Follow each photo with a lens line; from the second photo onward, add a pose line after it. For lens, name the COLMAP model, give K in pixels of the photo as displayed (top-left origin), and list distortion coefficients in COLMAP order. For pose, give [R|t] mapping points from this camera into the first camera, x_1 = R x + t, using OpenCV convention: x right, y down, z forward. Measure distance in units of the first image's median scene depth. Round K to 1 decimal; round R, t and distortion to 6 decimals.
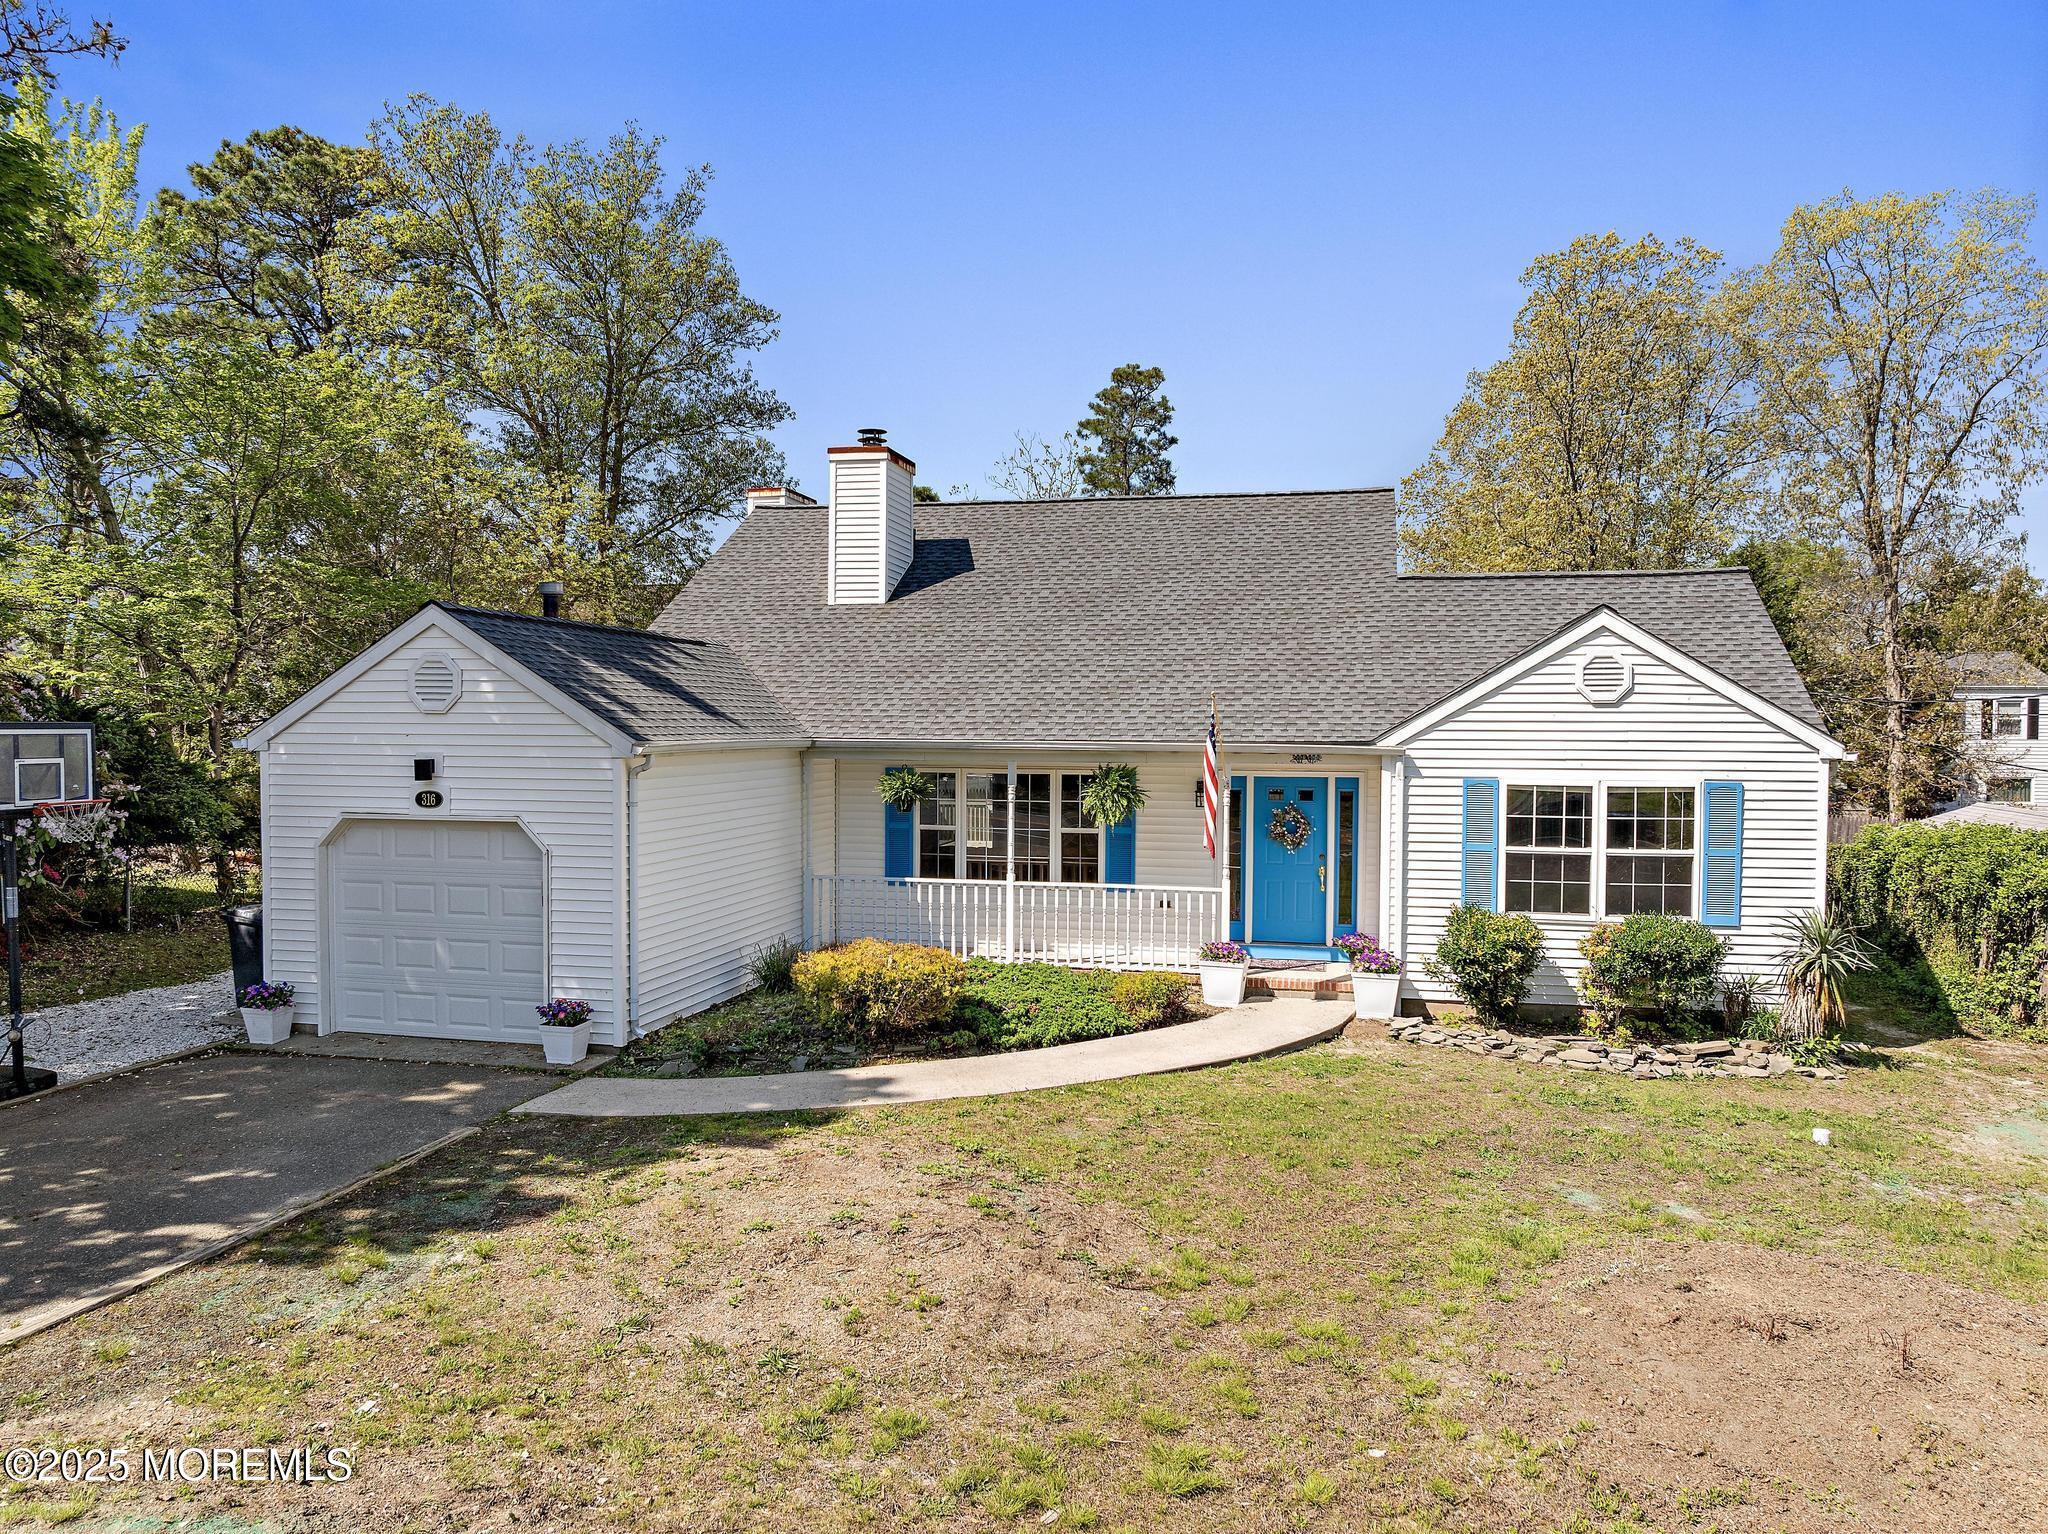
lens RADIAL K [[1444.0, 0, 1031.7], [0, 1444.0, 767.5], [0, 0, 1]] dist [-0.044228, 0.006242]
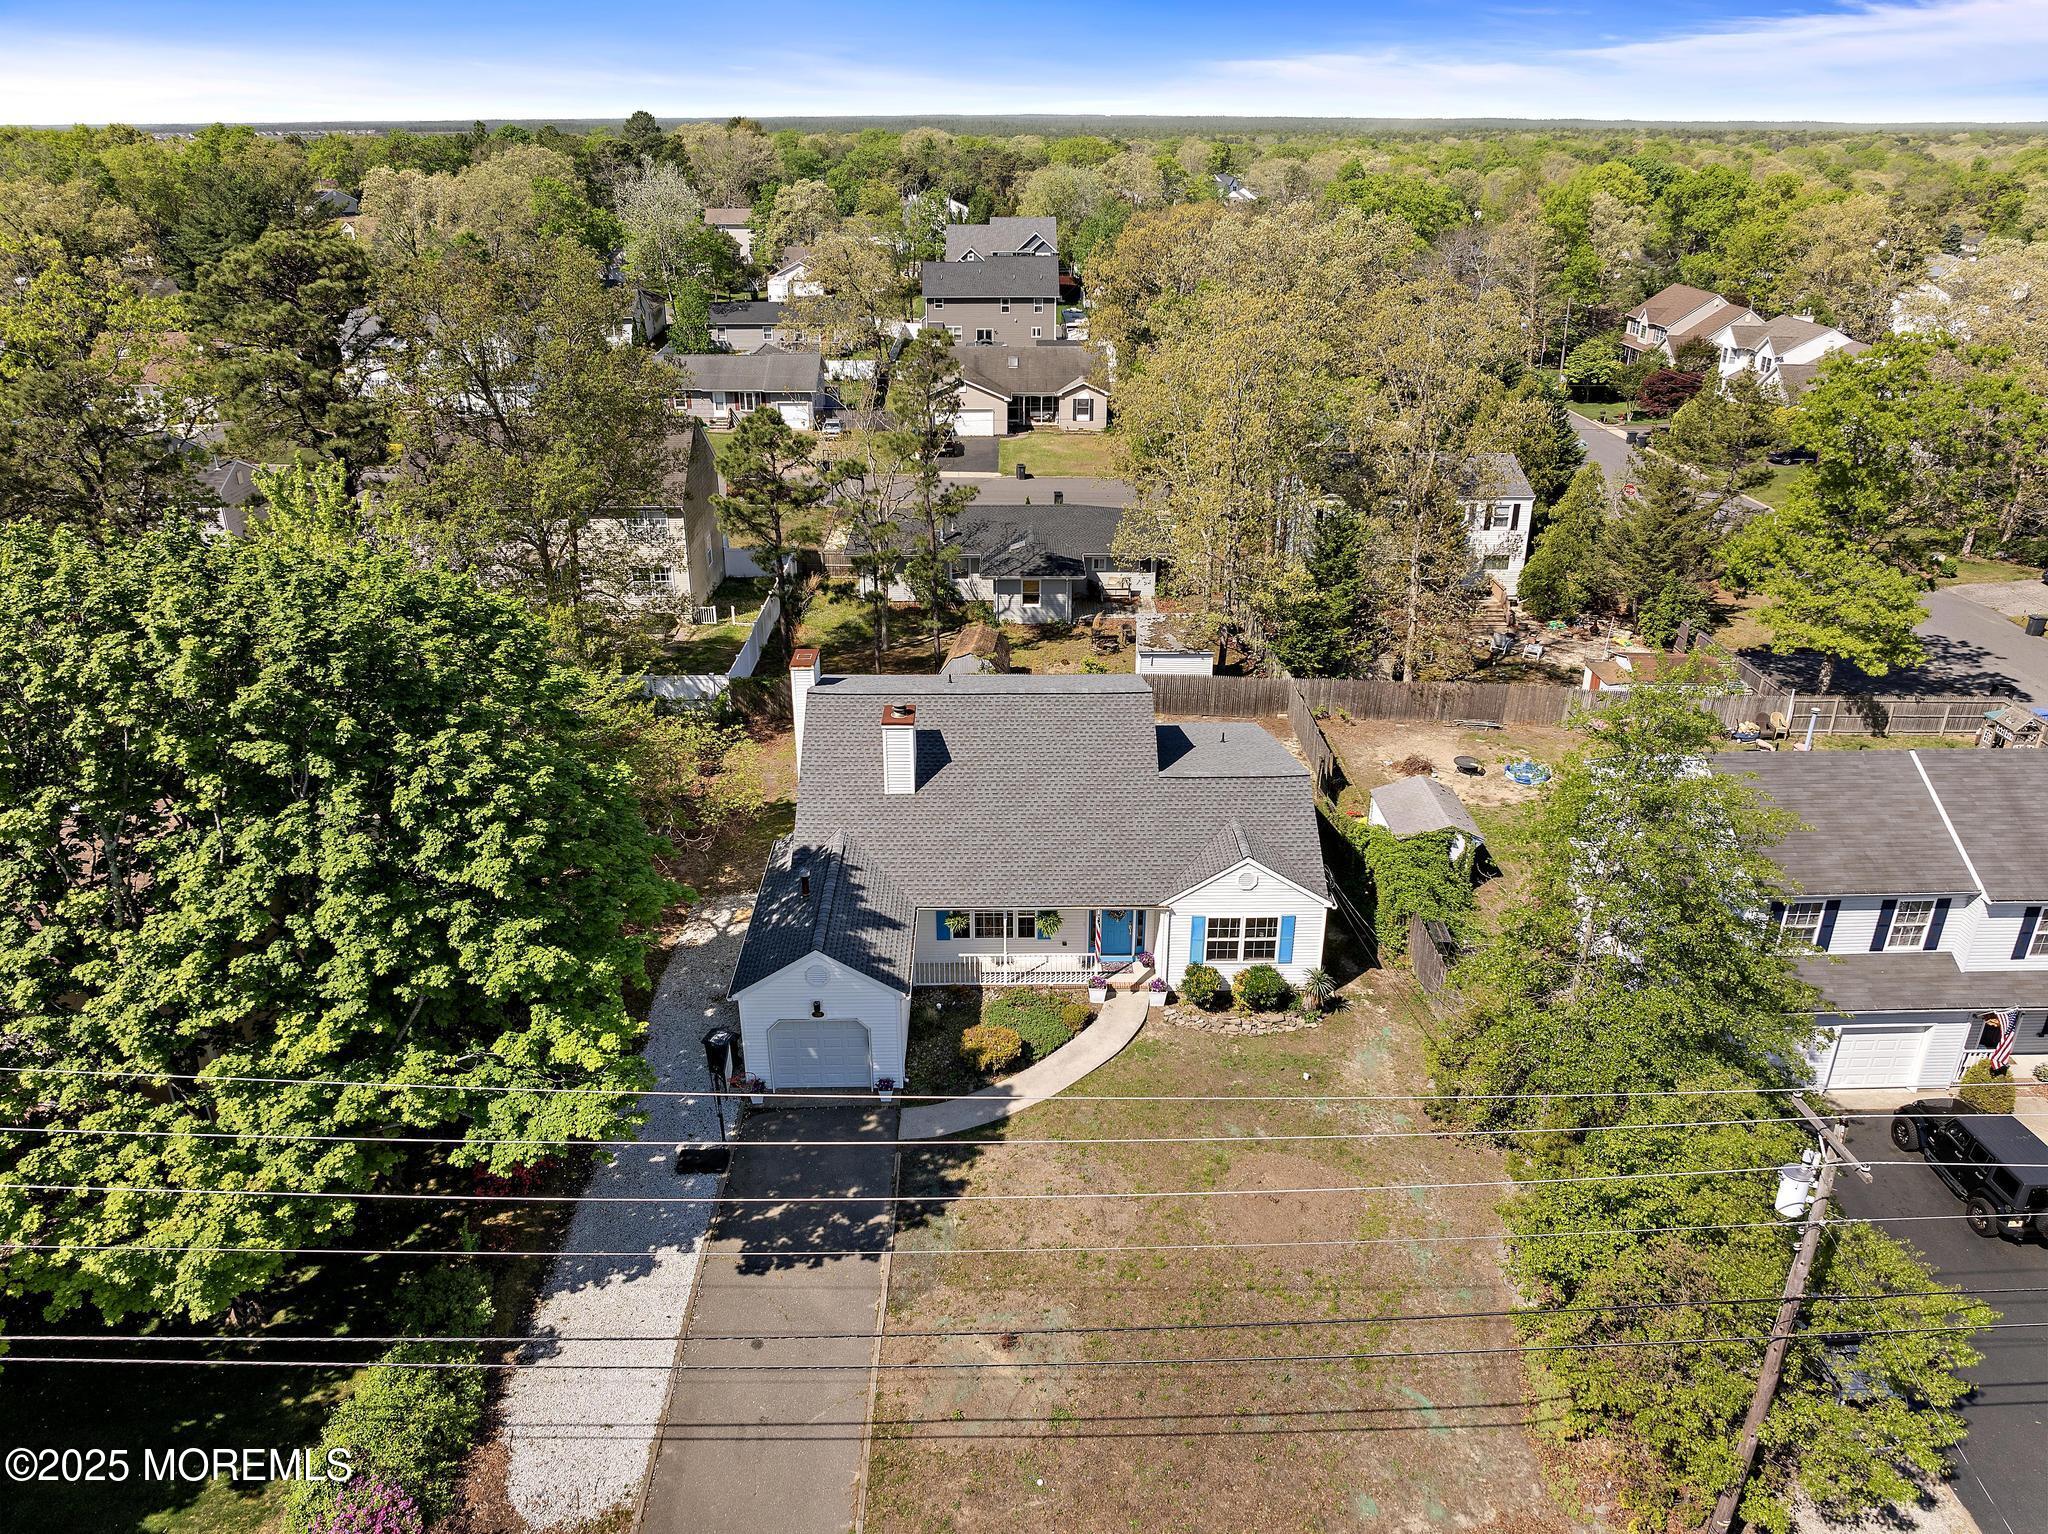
lens RADIAL K [[1444.0, 0, 1032.7], [0, 1444.0, 763.0], [0, 0, 1]] dist [-0.044228, 0.006242]
pose [[0.970197, -0.104431, 0.218658, -0.504372], [0.011794, 0.921648, 0.387848, -1.247838], [-0.242029, -0.373710, 0.895412, -1.113917]]
